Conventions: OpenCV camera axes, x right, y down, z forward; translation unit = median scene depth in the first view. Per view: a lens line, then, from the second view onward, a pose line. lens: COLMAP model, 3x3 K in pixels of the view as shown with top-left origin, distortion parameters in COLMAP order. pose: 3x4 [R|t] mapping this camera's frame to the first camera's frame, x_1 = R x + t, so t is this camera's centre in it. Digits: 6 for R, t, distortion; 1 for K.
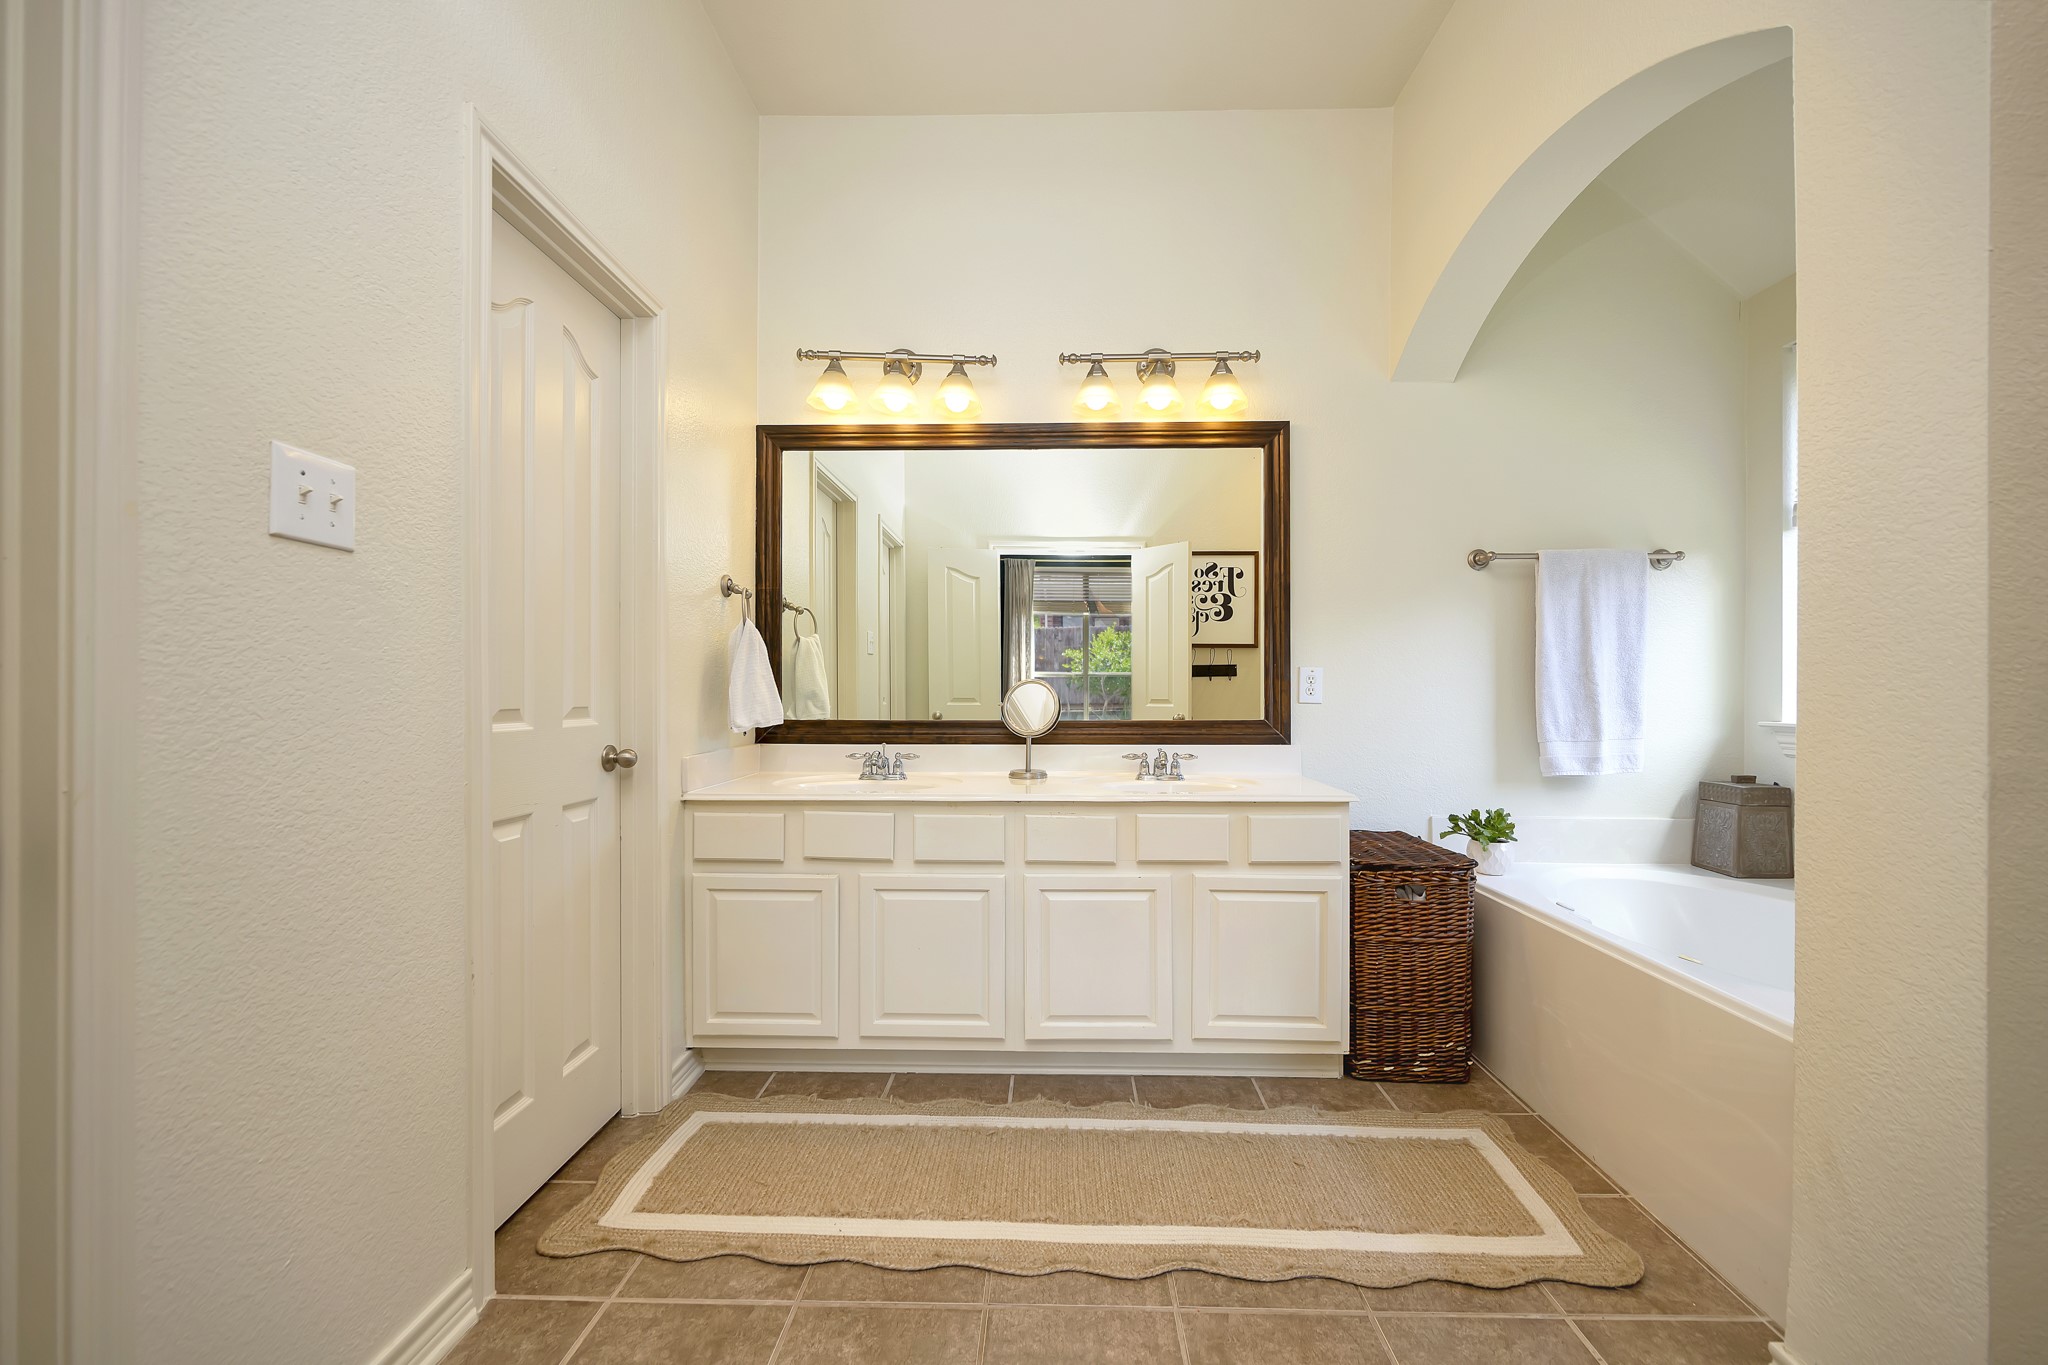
lens RADIAL K [[814.0, 0, 1034.2], [0, 814.0, 684.8], [0, 0, 1]] dist [-0.004308, 0.000230]
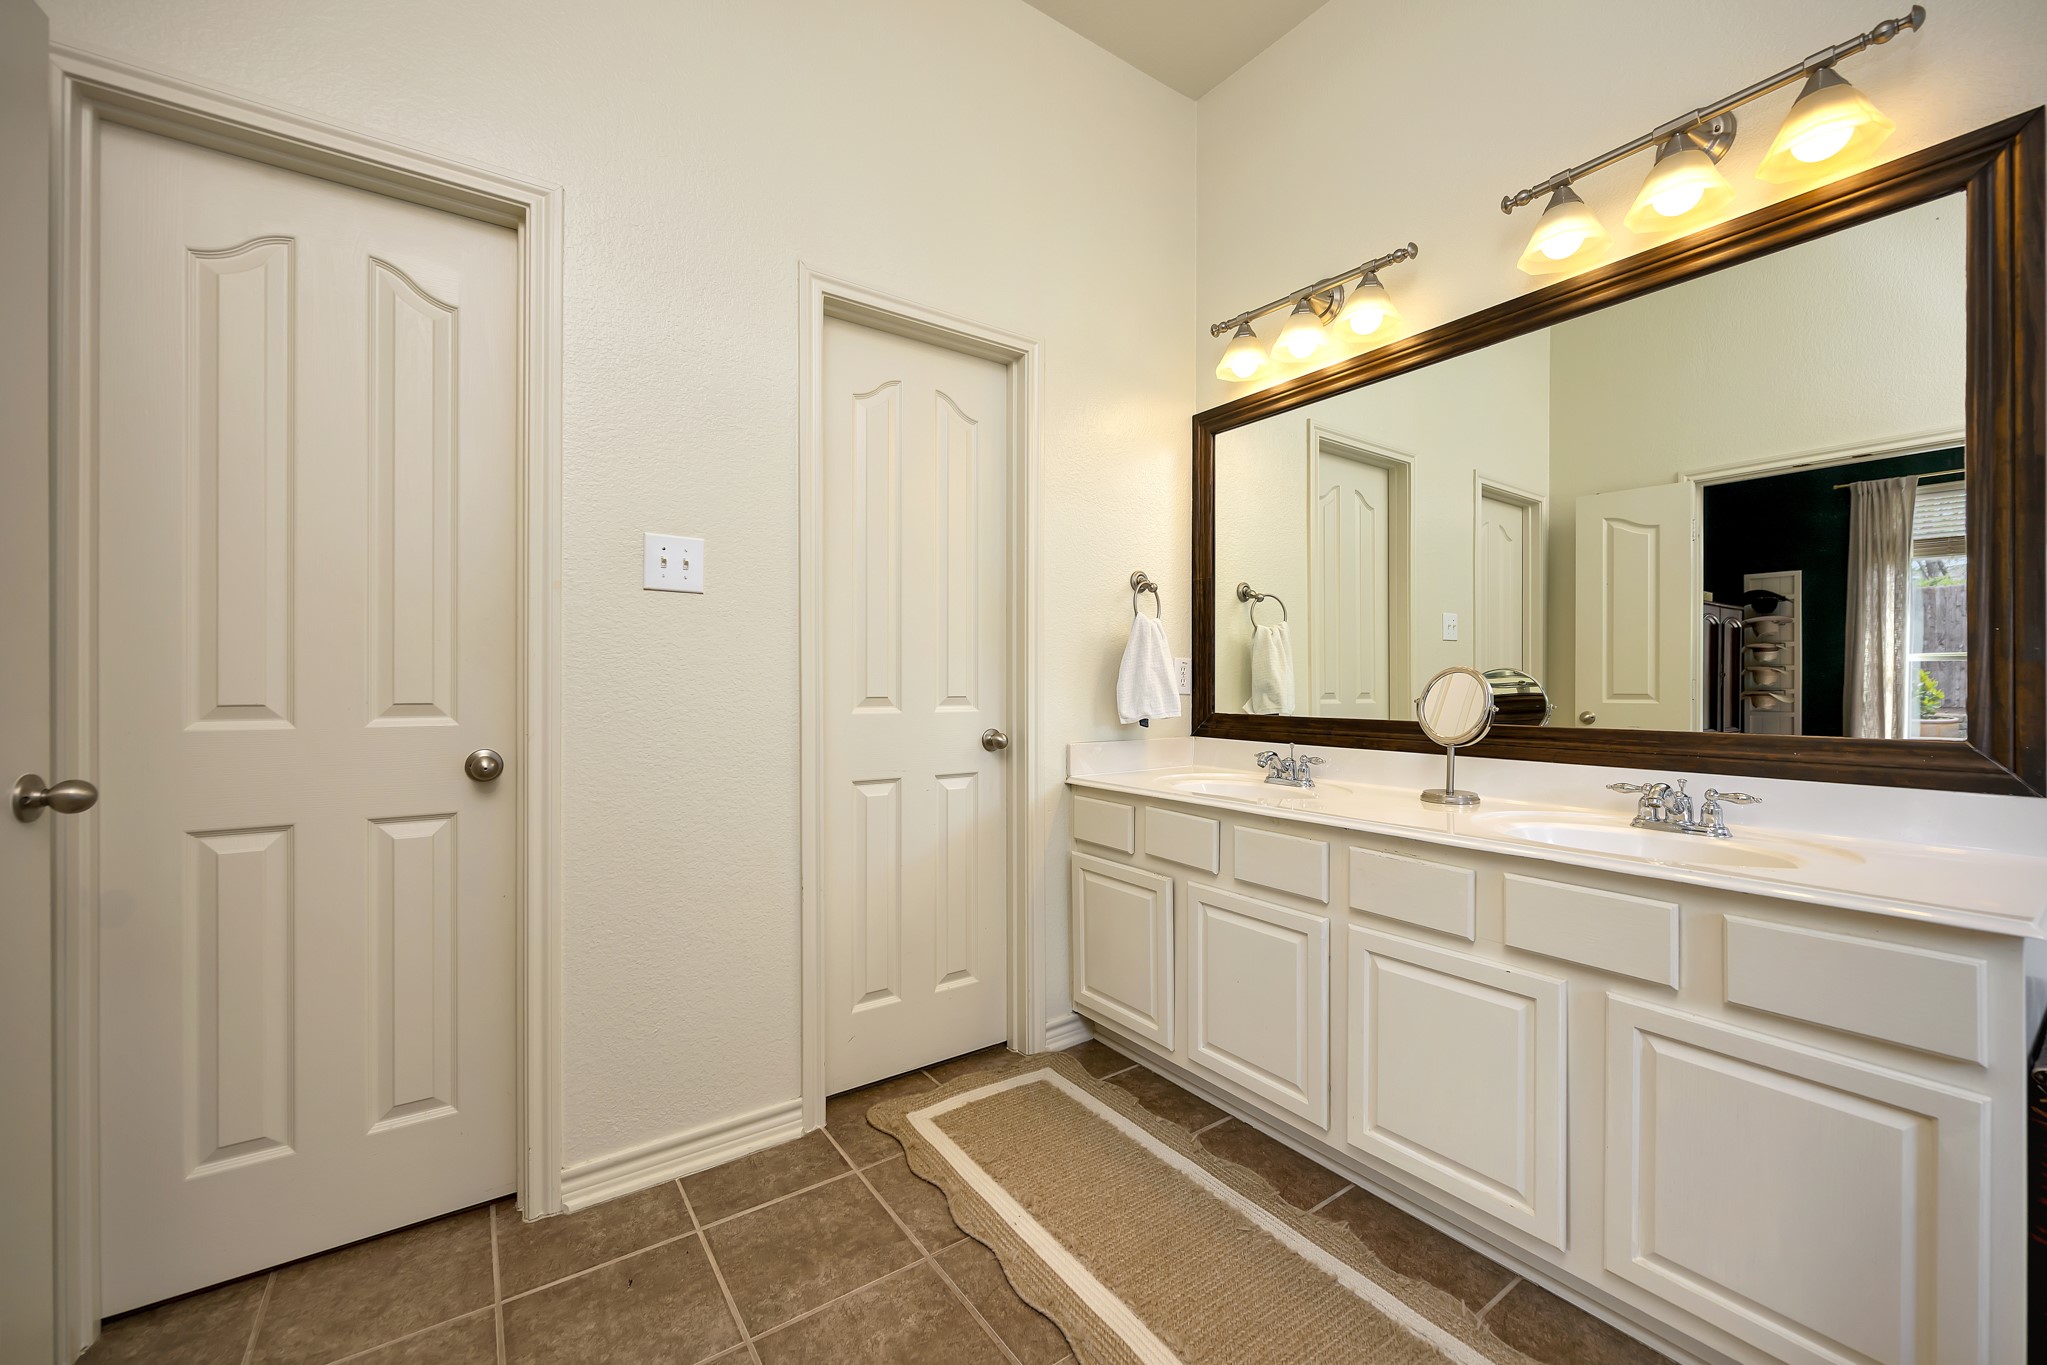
lens RADIAL K [[813.6, 0, 1036.2], [0, 813.6, 681.7], [0, 0, 1]] dist [-0.004308, 0.000230]
pose [[0.593794, -0.001972, -0.804615, 0.420748], [0.005961, 0.999980, 0.001949, 0.003204], [0.804595, -0.005953, 0.593794, 0.314395]]
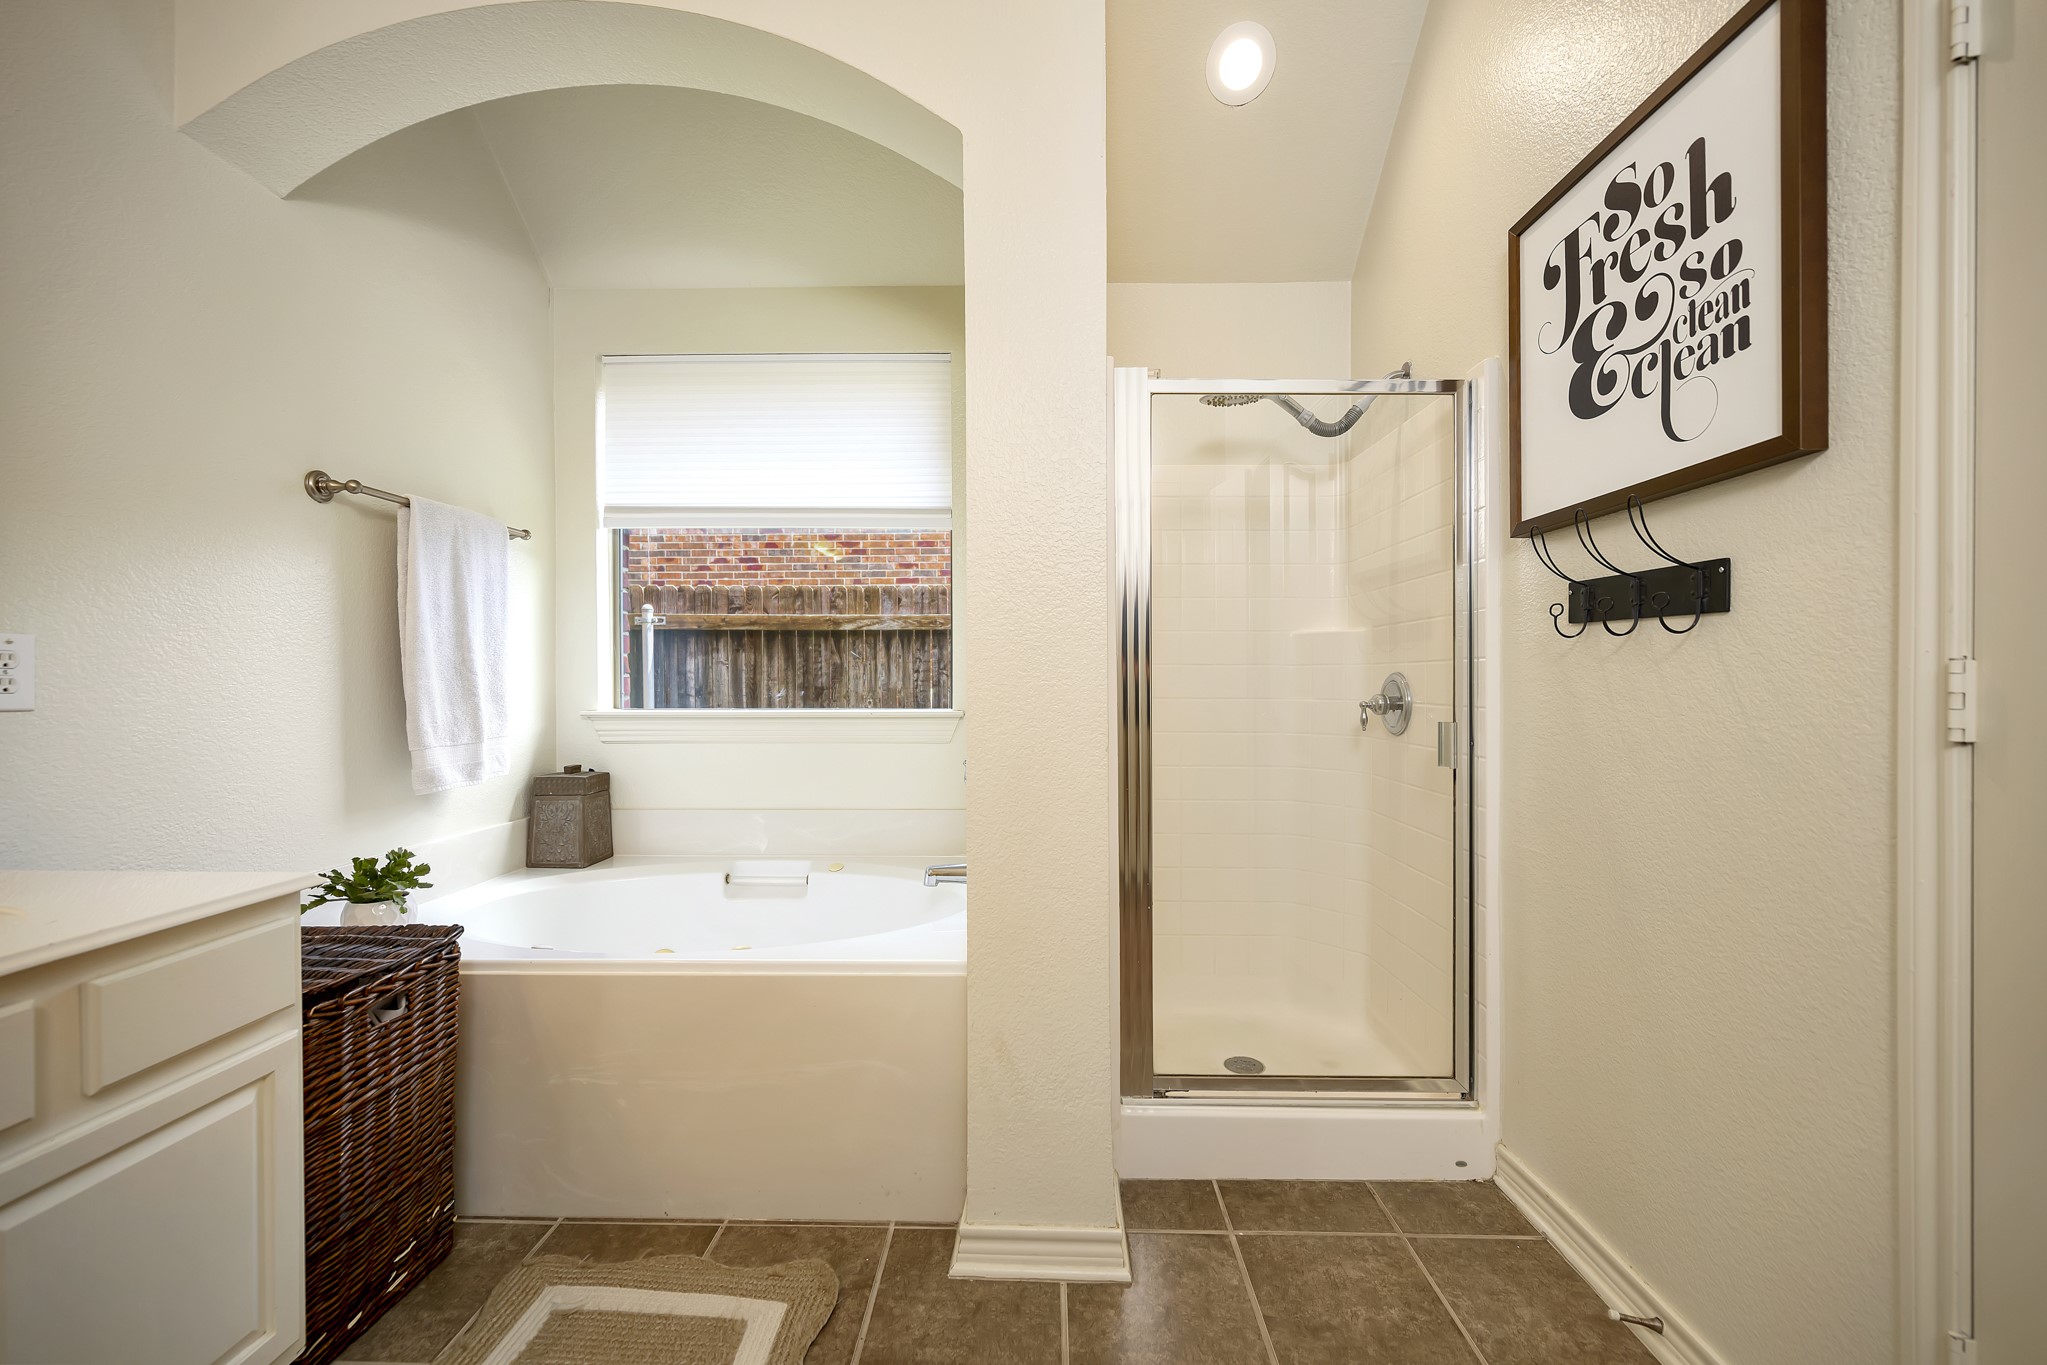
lens RADIAL K [[813.6, 0, 1026.6], [0, 813.6, 682.5], [0, 0, 1]] dist [-0.004308, 0.000230]
pose [[-0.012947, -0.005171, 0.999903, -0.159635], [-0.004225, 0.999978, 0.005116, 0.001724], [-0.999907, -0.004158, -0.012969, 0.522452]]
